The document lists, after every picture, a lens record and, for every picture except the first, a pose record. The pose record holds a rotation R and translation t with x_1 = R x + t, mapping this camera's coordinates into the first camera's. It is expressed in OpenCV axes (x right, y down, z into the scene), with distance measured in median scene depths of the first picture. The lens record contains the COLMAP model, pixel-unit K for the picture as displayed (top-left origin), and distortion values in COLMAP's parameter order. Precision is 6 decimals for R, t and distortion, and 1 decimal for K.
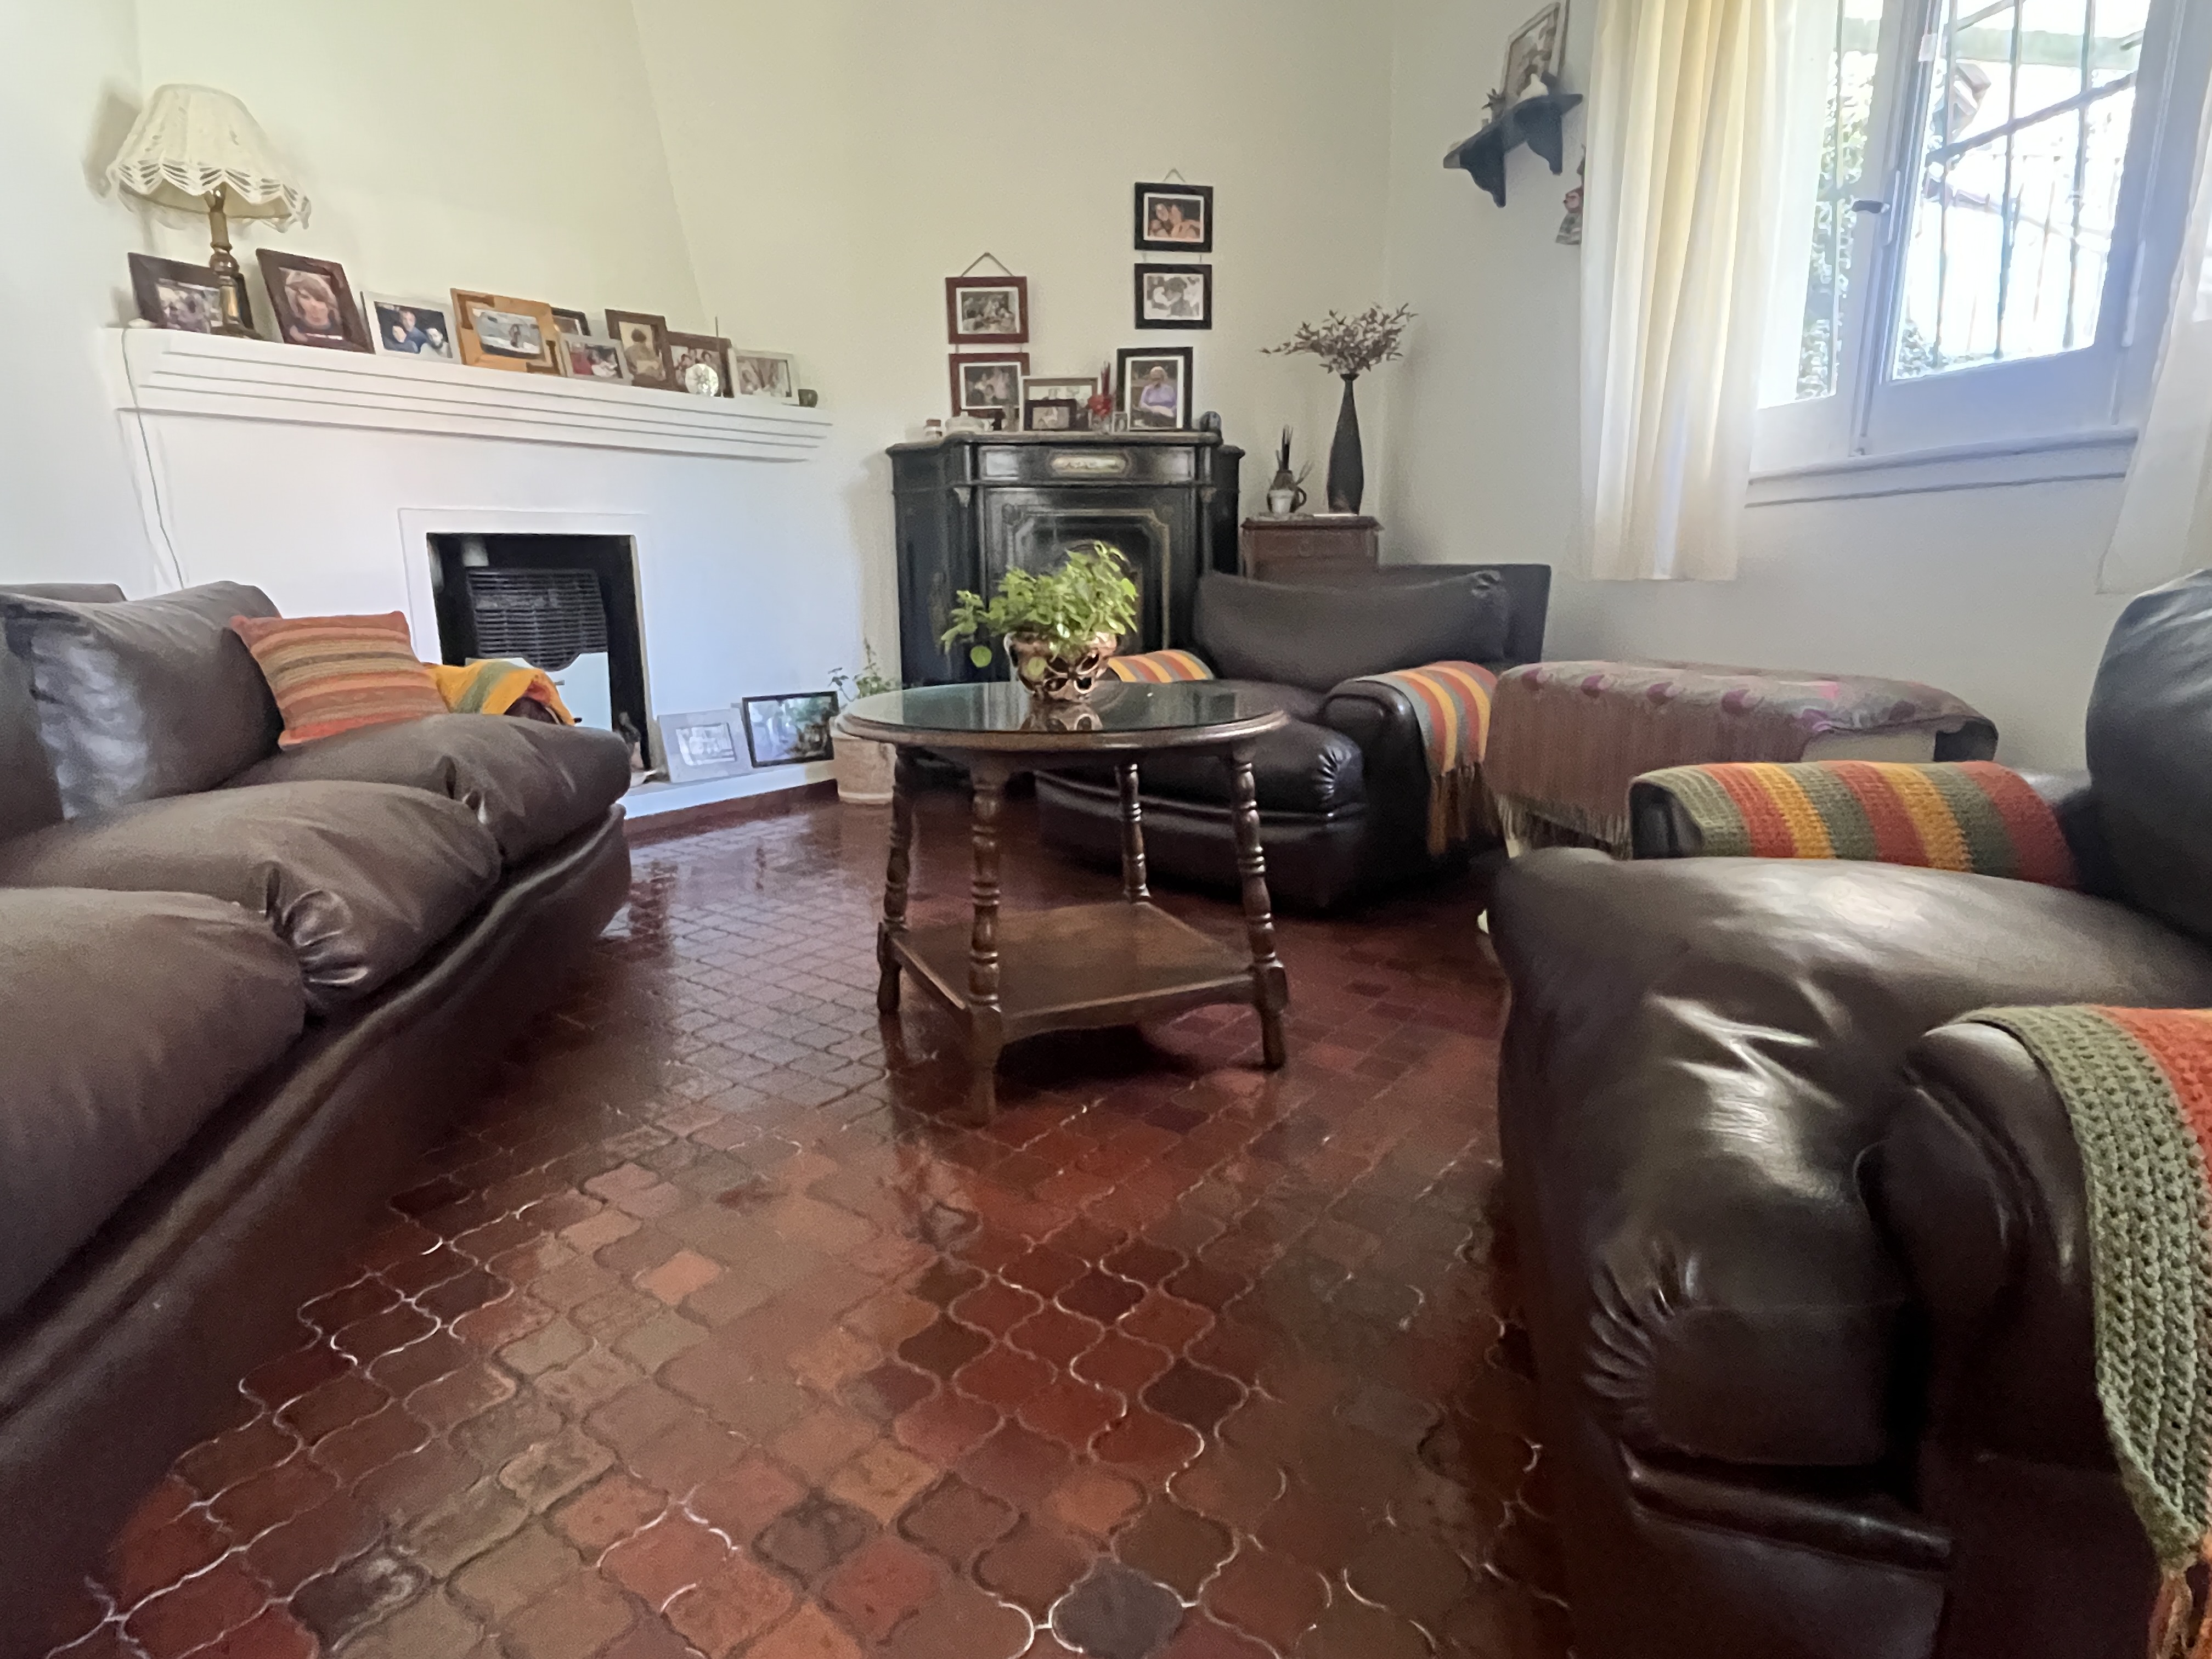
lens RADIAL K [[1193.5, 0, 1106.0], [0, 1193.5, 829.5], [0, 0, 1]] dist [-0.000791, -0.010778]
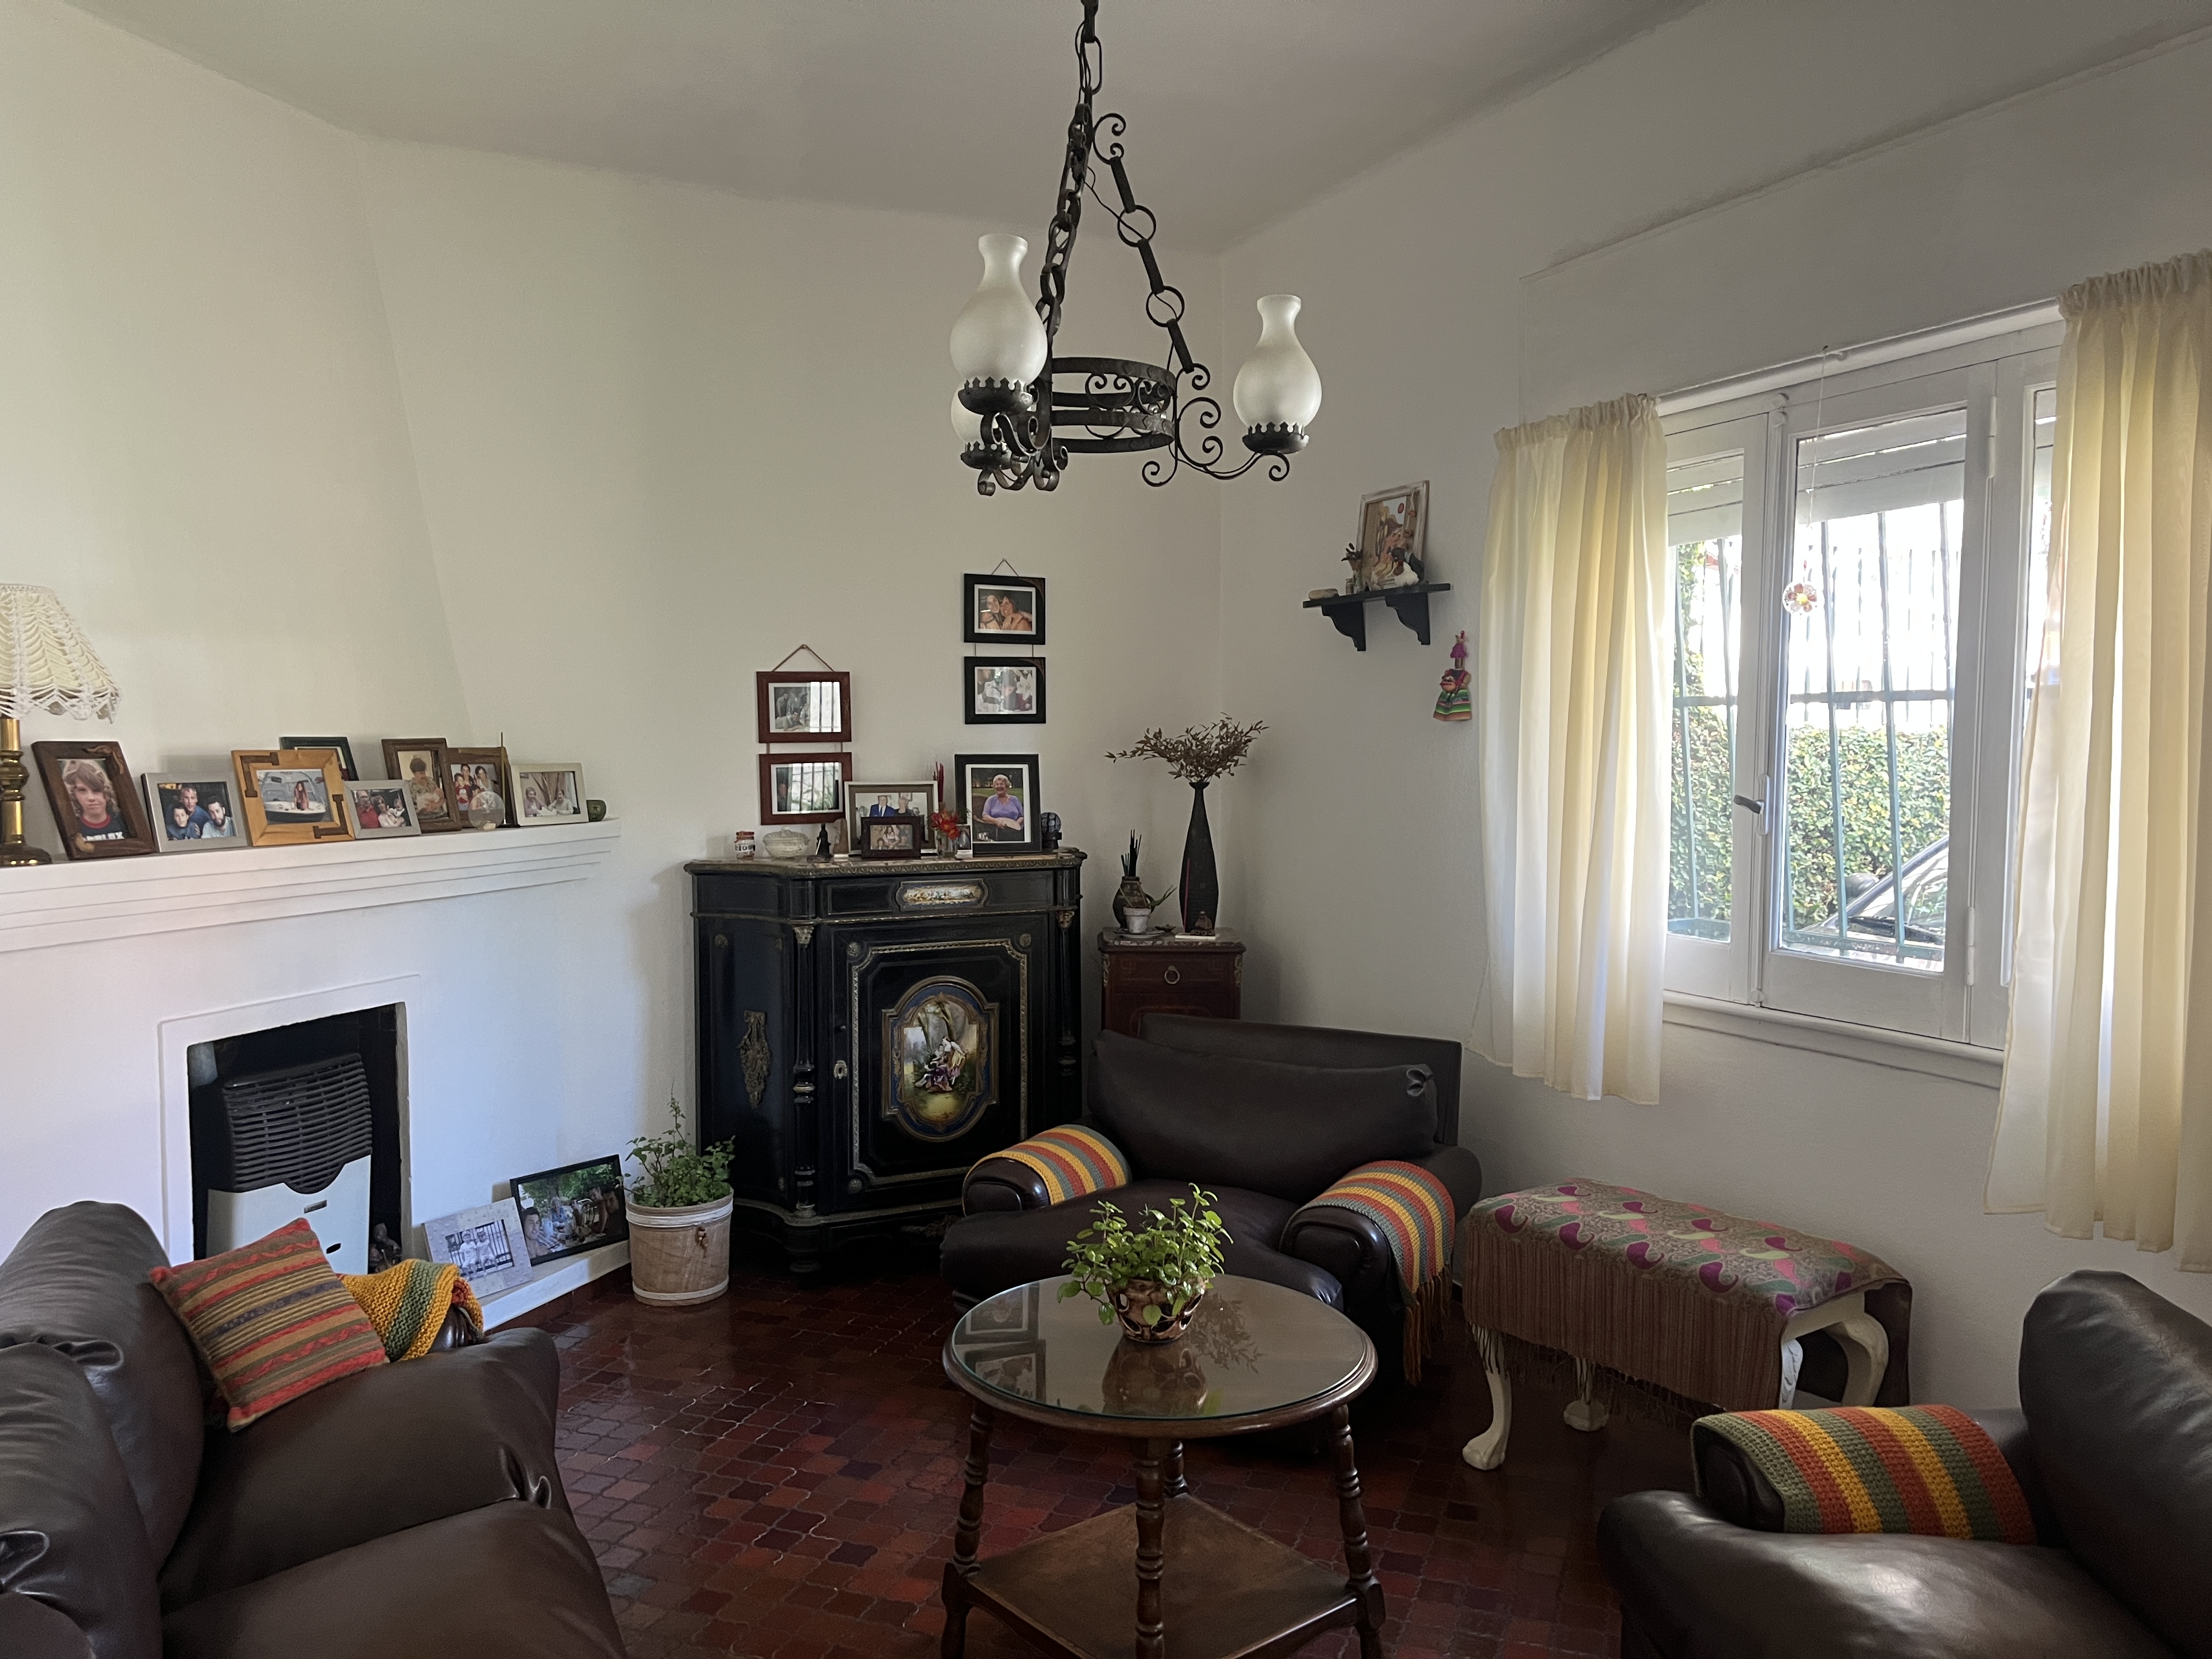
lens RADIAL K [[1637.3, 0, 1106.0], [0, 1637.3, 829.5], [0, 0, 1]] dist [0.055601, -0.057824]
pose [[0.963365, -0.005778, 0.268132, -0.233605], [0.050020, 0.986097, -0.158464, -0.159360], [-0.263489, 0.166071, 0.950260, -0.216668]]
